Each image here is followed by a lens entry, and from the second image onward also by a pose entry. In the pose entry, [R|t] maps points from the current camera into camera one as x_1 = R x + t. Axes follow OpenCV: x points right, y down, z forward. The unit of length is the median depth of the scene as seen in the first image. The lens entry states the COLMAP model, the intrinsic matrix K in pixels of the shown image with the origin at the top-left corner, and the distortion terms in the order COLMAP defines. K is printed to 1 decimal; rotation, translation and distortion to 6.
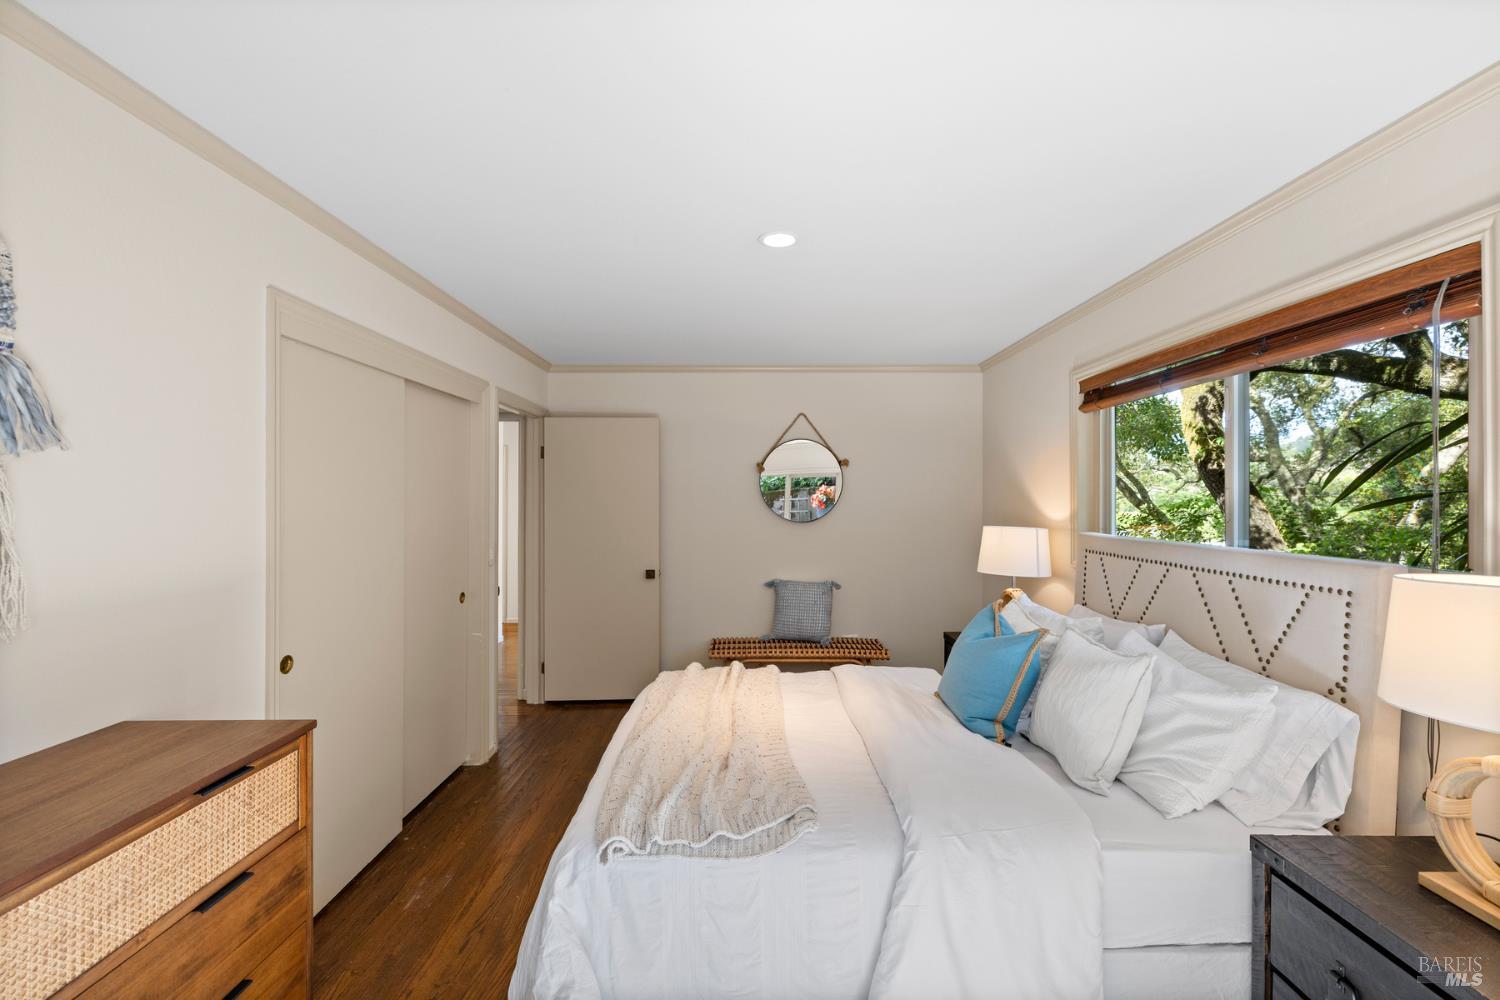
lens RADIAL K [[648.0, 0, 755.8], [0, 648.0, 501.0], [0, 0, 1]] dist [0.001308, 0.000237]
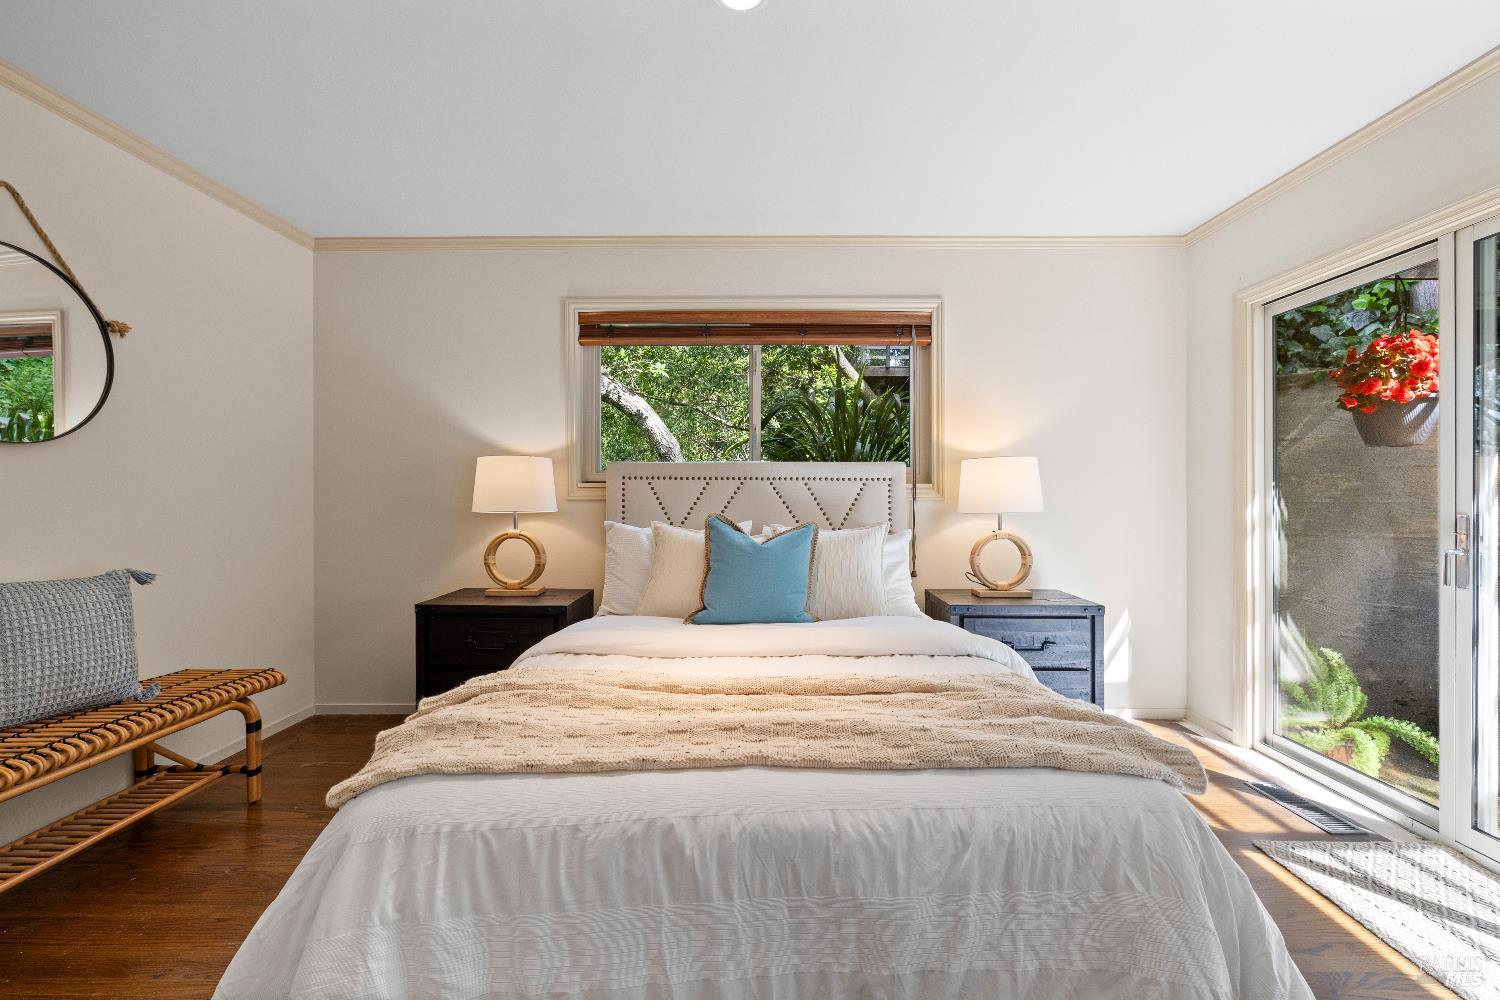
lens RADIAL K [[631.1, 0, 754.1], [0, 631.1, 496.9], [0, 0, 1]] dist [-0.000121, -0.000119]
pose [[0.010883, -0.006331, 0.999921, -0.623262], [0.005383, 0.999966, 0.006273, 0.125561], [-0.999926, 0.005314, 0.010917, 0.957005]]
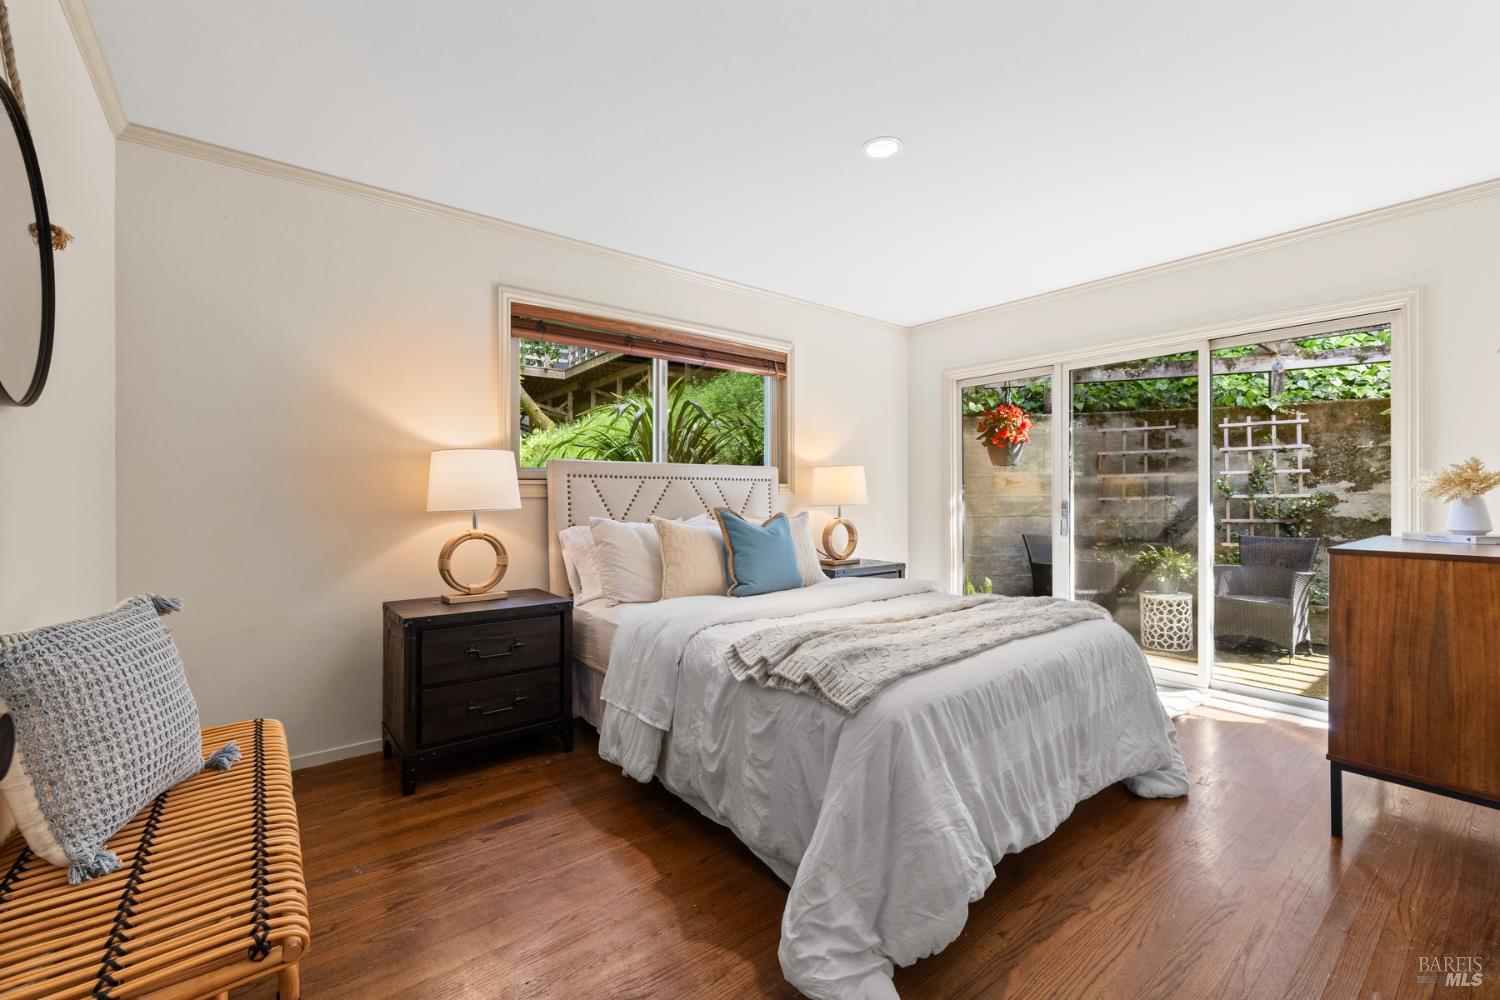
lens RADIAL K [[631.1, 0, 754.1], [0, 631.1, 496.9], [0, 0, 1]] dist [-0.000121, -0.000119]
pose [[-0.624932, -0.003743, 0.780671, -0.598628], [0.004962, 0.999949, 0.008767, 0.128237], [-0.780664, 0.009352, -0.624881, 1.736149]]
